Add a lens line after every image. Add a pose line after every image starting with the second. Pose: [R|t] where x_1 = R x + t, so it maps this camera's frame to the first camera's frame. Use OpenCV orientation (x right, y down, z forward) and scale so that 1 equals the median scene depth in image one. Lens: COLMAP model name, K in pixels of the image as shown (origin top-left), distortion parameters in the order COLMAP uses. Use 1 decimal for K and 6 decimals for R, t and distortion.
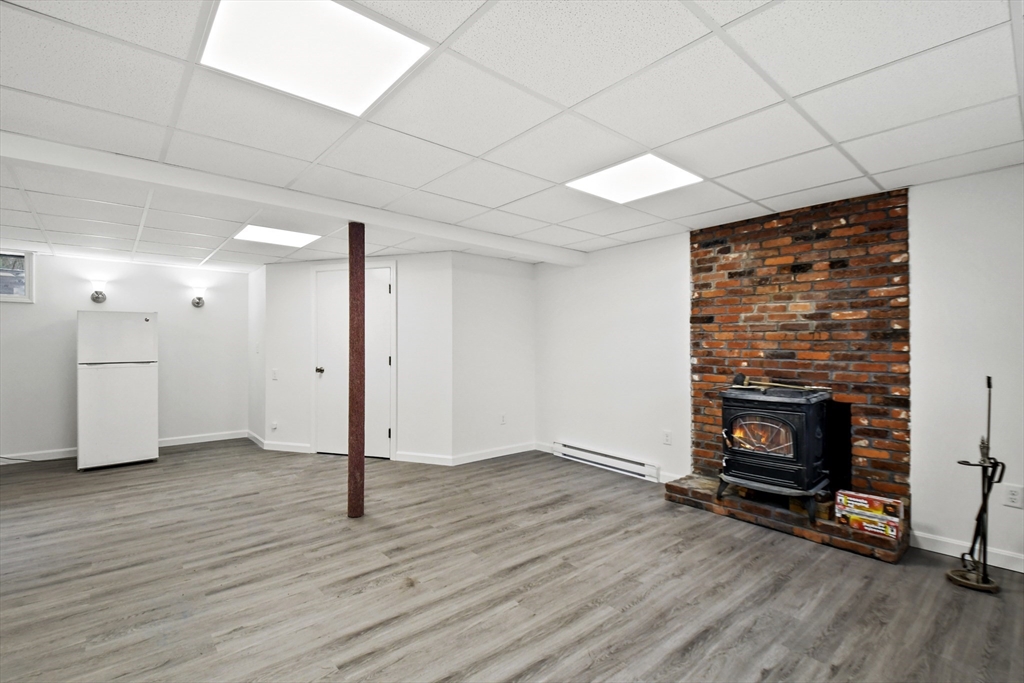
lens RADIAL K [[461.8, 0, 509.9], [0, 461.8, 346.3], [0, 0, 1]] dist [0.017044, -0.012607]
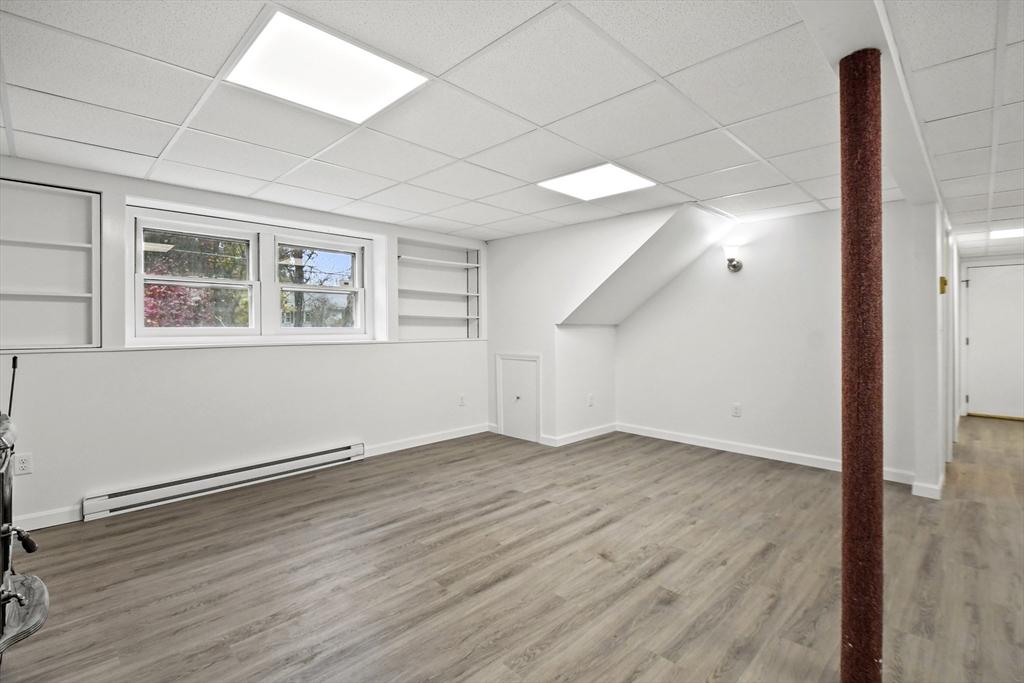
lens RADIAL K [[461.8, 0, 509.9], [0, 461.8, 346.3], [0, 0, 1]] dist [0.017044, -0.012607]
pose [[-0.997744, 0.000377, -0.067126, 0.067290], [-0.001893, 0.999428, 0.033752, 0.011352], [0.067101, 0.033803, -0.997173, 2.056682]]
